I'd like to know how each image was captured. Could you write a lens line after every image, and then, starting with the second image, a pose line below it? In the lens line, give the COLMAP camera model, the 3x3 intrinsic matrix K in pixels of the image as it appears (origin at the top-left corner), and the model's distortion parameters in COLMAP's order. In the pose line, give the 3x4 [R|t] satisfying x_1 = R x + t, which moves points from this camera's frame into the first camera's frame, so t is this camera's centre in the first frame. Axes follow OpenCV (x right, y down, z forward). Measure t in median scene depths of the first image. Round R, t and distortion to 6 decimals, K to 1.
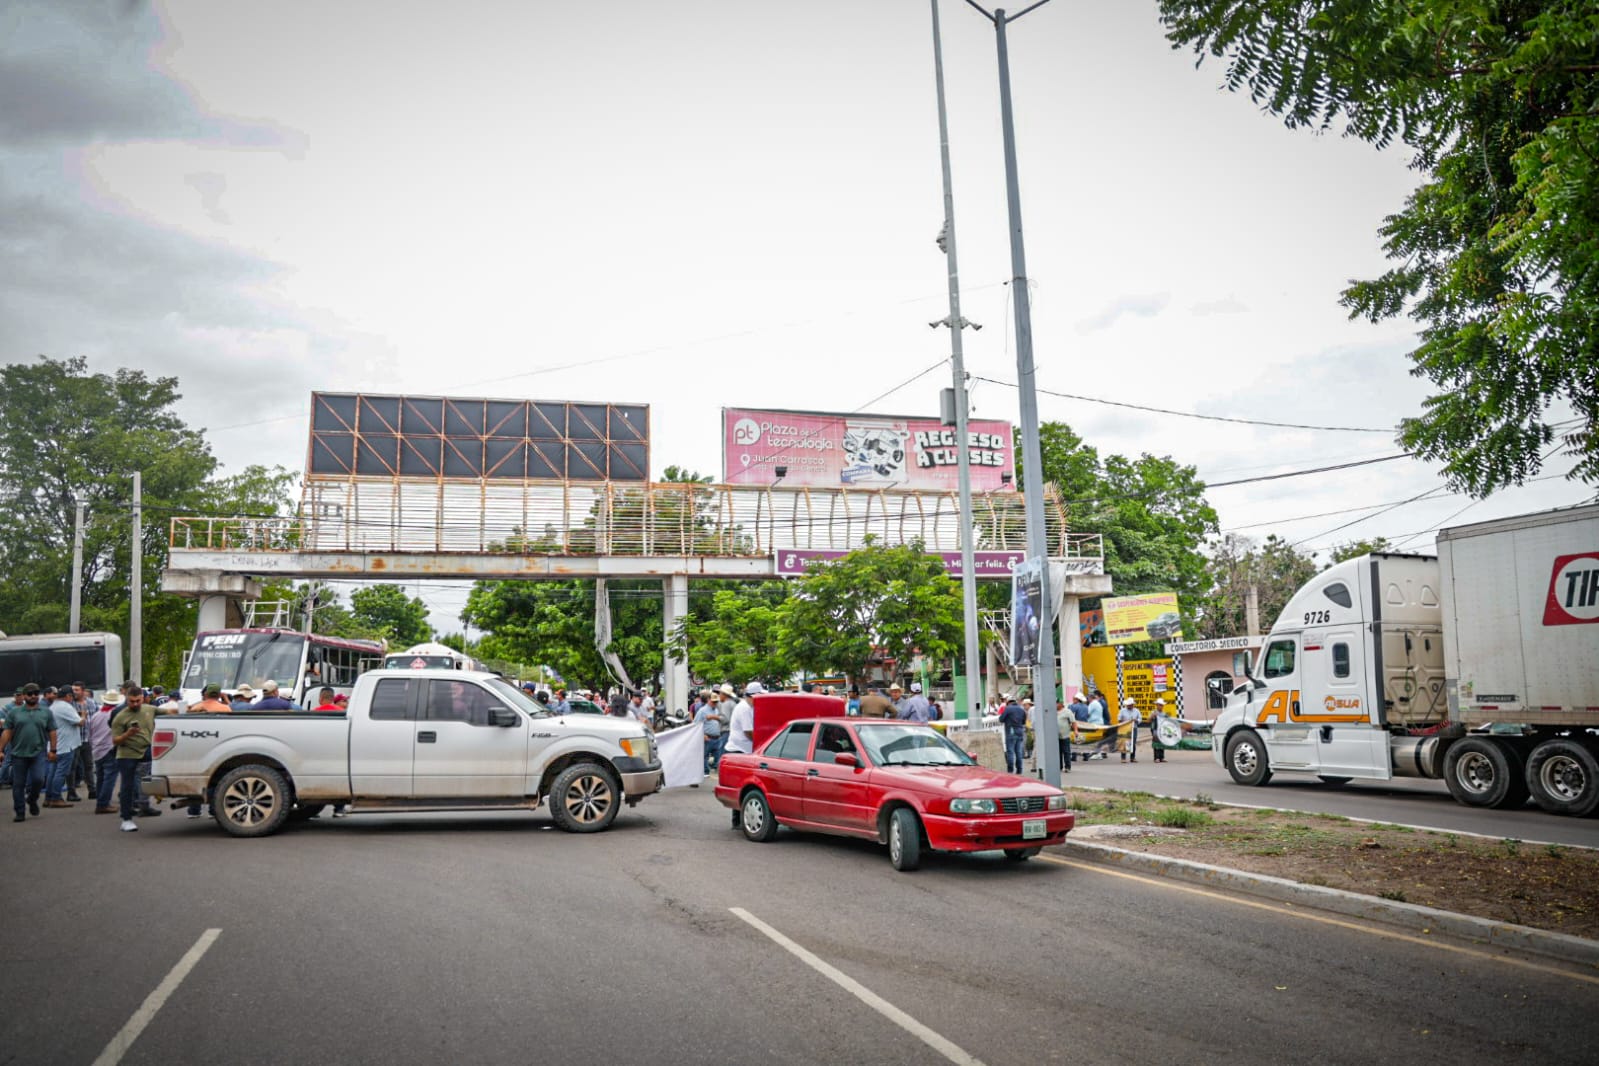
lens RADIAL K [[1079.2, 0, 797.0], [0, 1079.2, 546.7], [0, 0, 1]] dist [-0.097565, 0.059275]
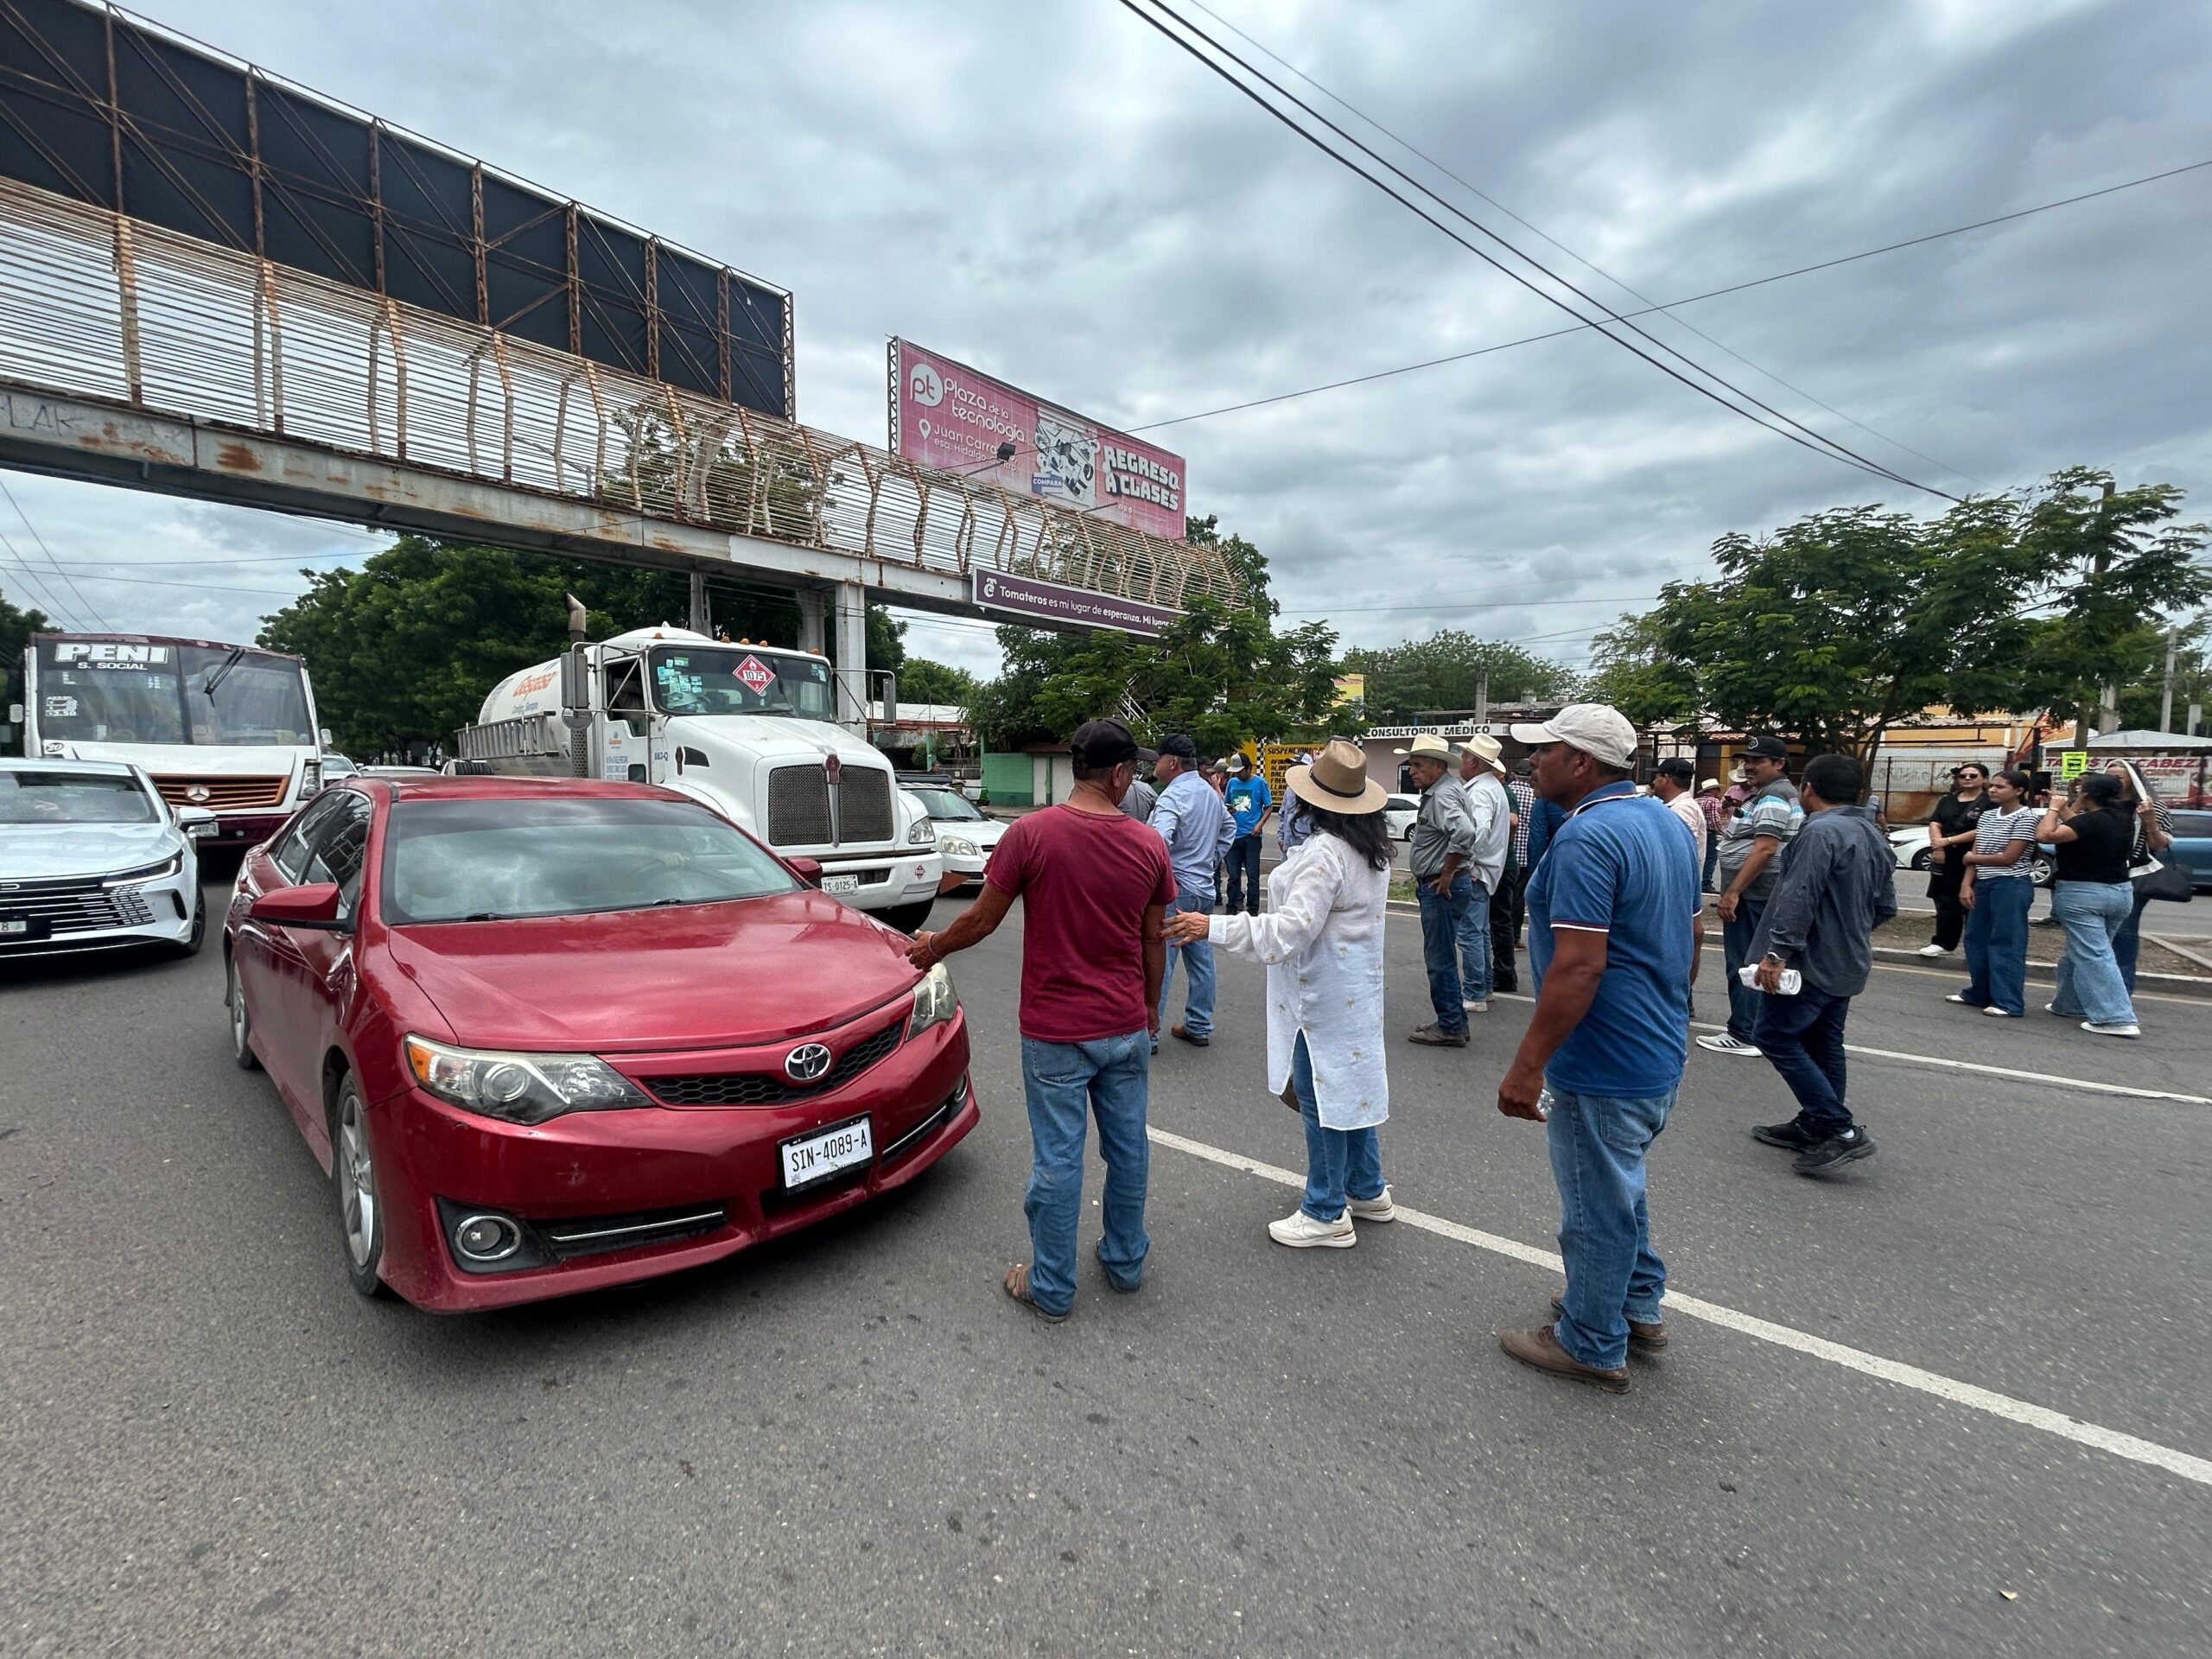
lens RADIAL K [[888.4, 0, 1104.9], [0, 888.4, 830.1], [0, 0, 1]] dist [-0.000992, 0.000823]
pose [[0.838431, -0.013620, 0.544837, -0.262417], [-0.095384, 0.980591, 0.171297, 0.062040], [-0.536596, -0.195589, 0.820859, 0.423507]]
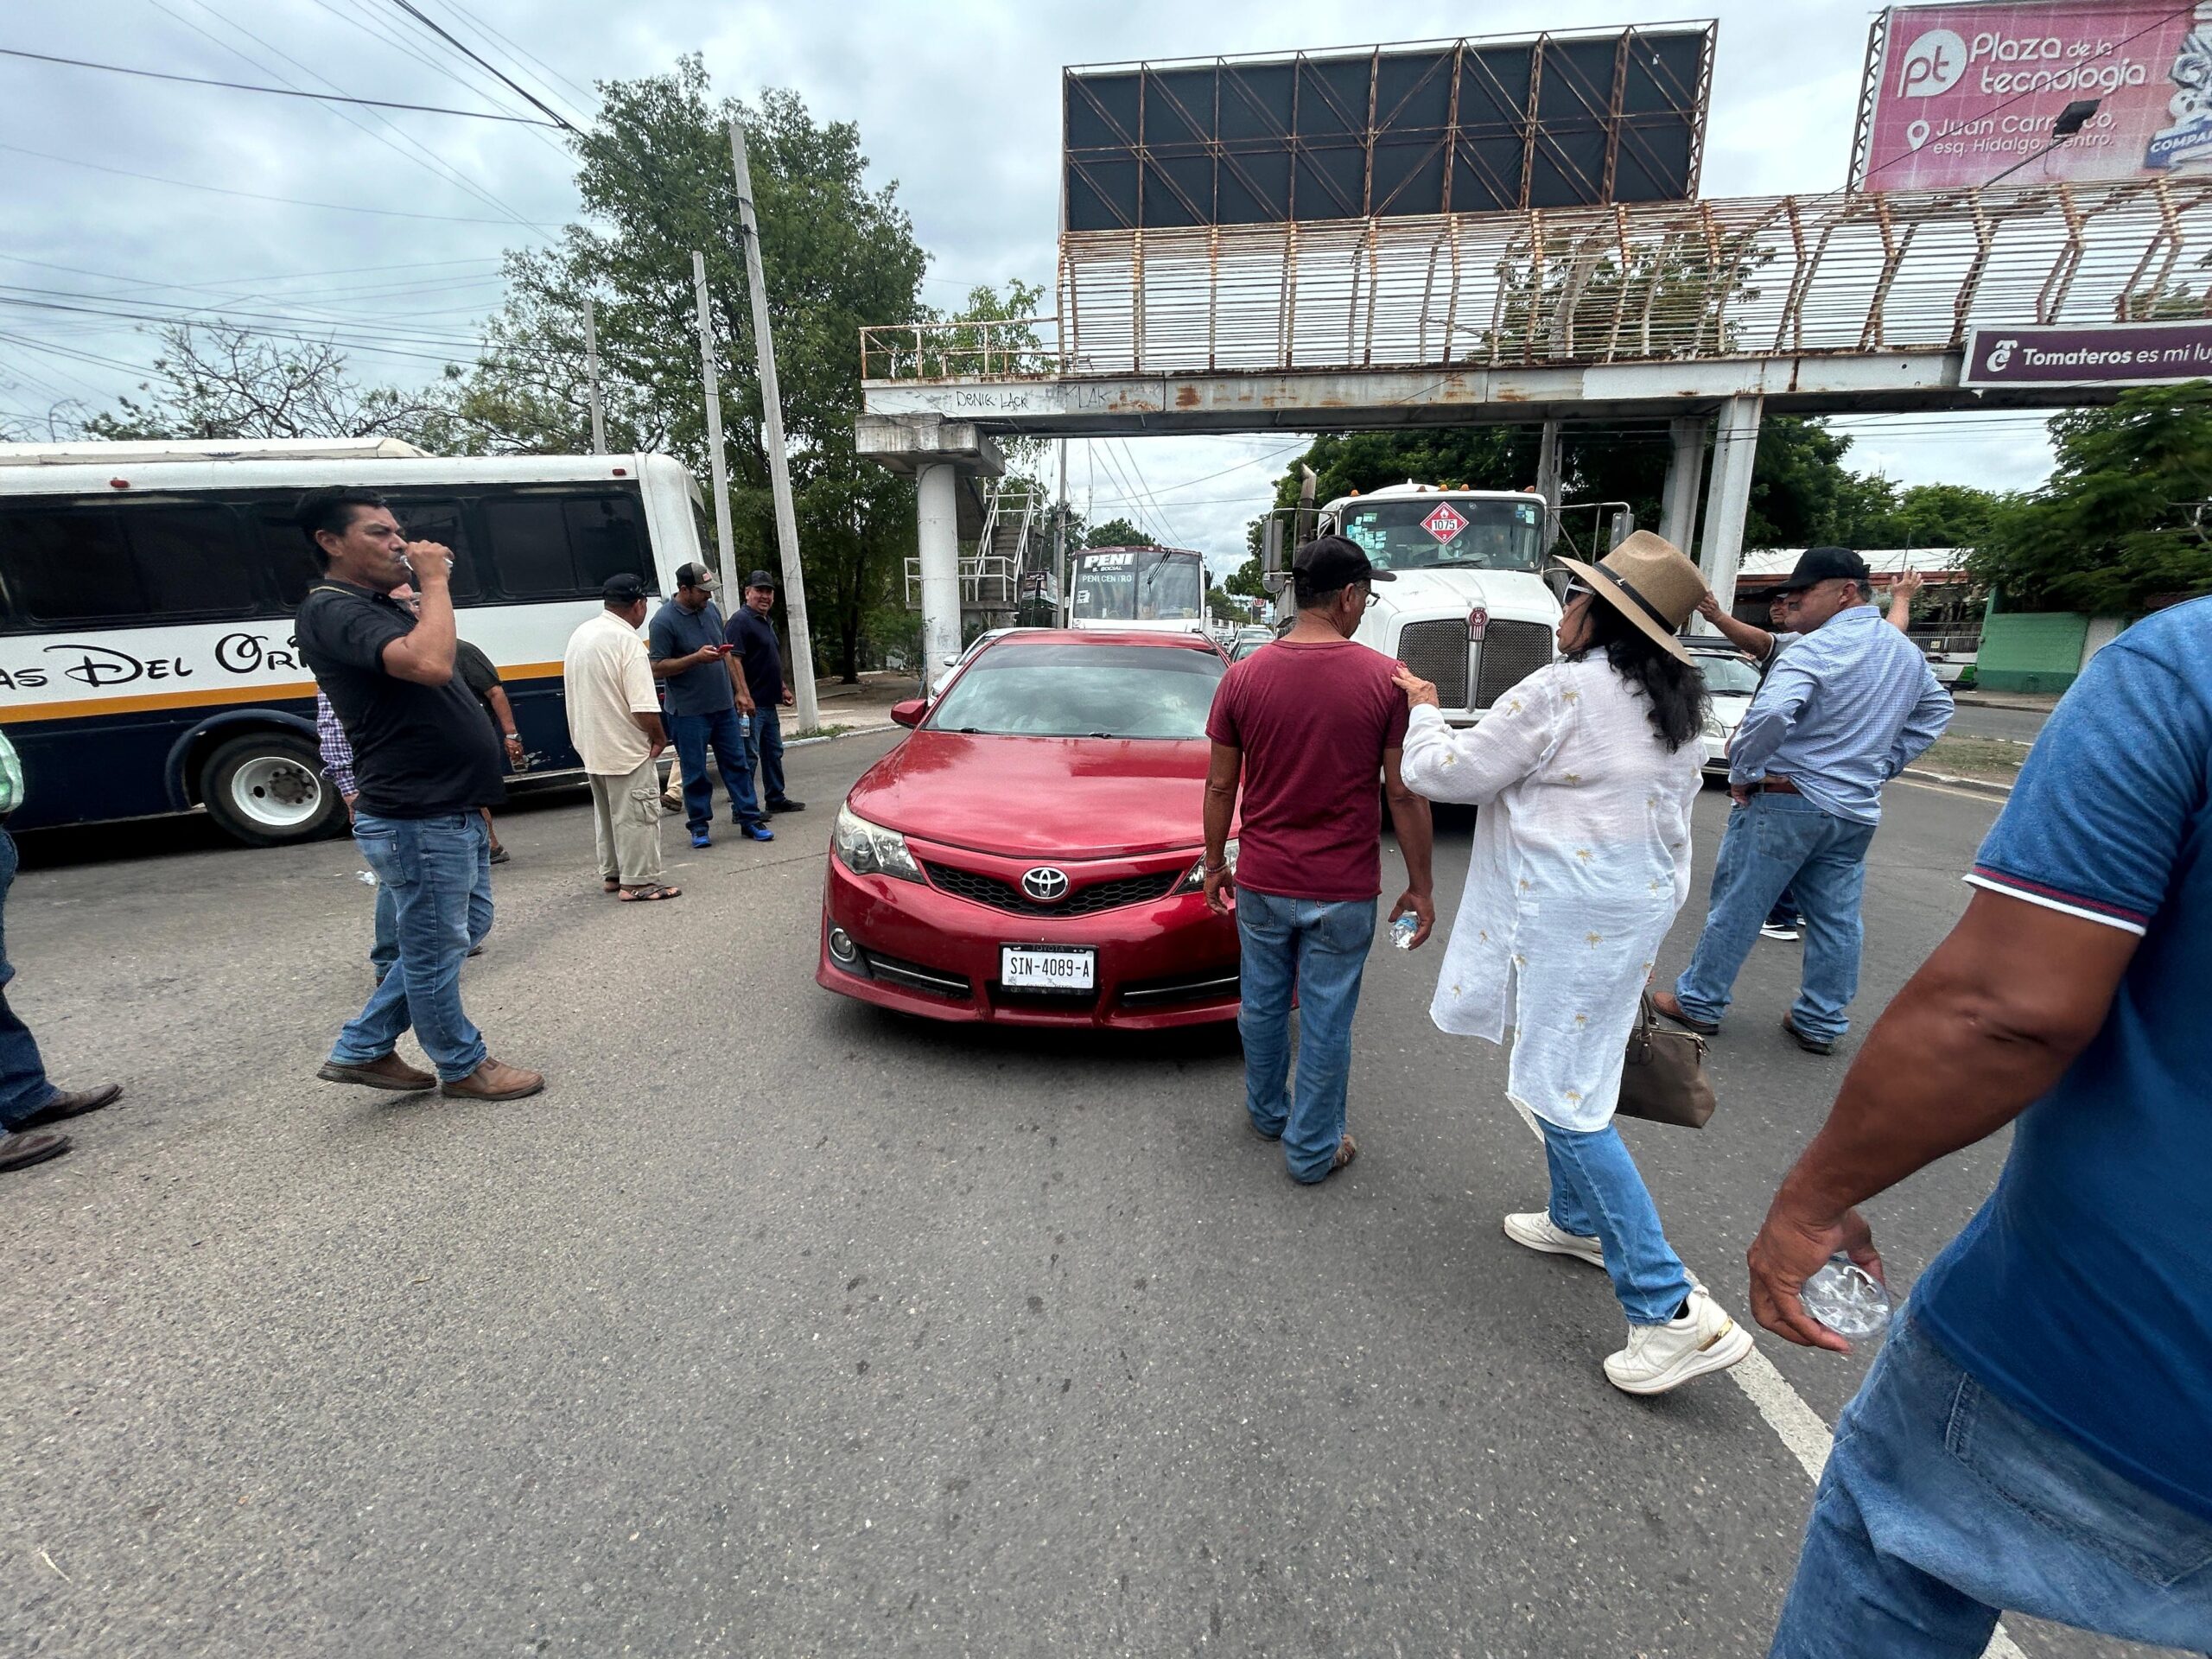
lens RADIAL K [[888.4, 0, 1104.9], [0, 888.4, 830.1], [0, 0, 1]] dist [-0.000992, 0.000823]
pose [[0.934466, 0.094984, -0.343150, -0.218916], [0.029100, 0.940162, 0.339482, 0.064455], [0.354862, -0.327220, 0.875785, 0.427218]]
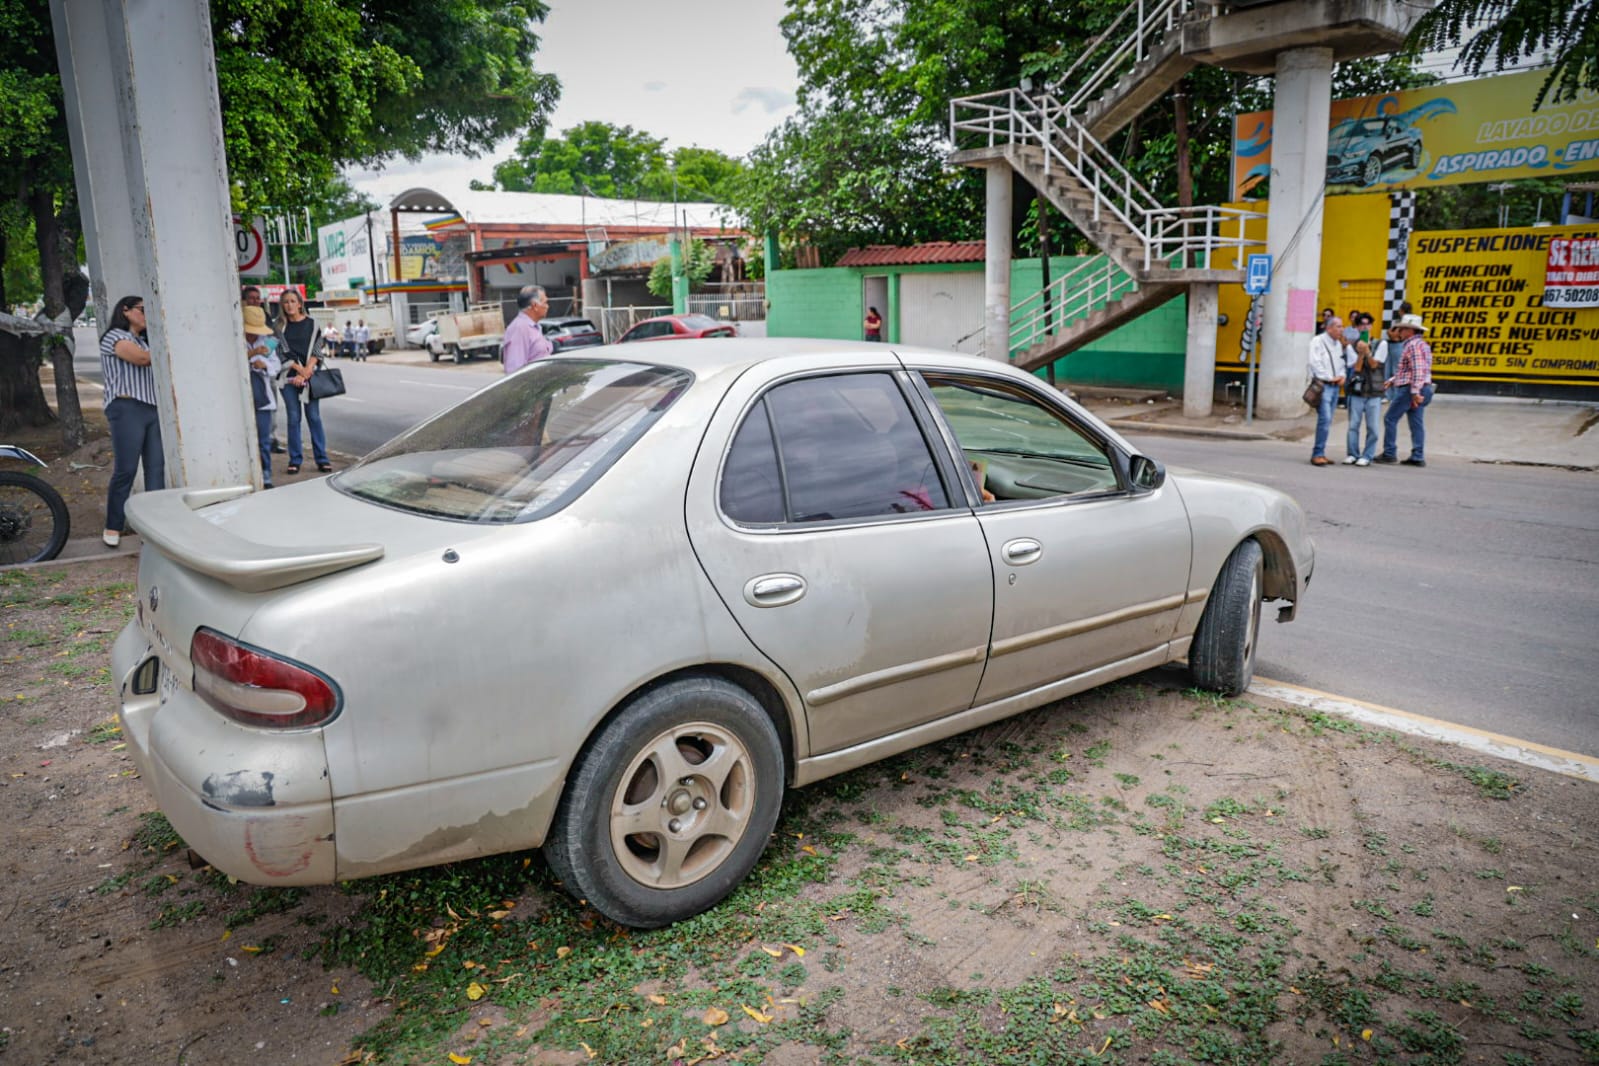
lens RADIAL K [[1079.2, 0, 797.0], [0, 1079.2, 546.7], [0, 0, 1]] dist [-0.097565, 0.059275]
pose [[0.903049, -0.094979, 0.418904, -0.088811], [-0.055608, 0.941189, 0.333274, 0.104683], [-0.425922, -0.324257, 0.844658, 0.752471]]
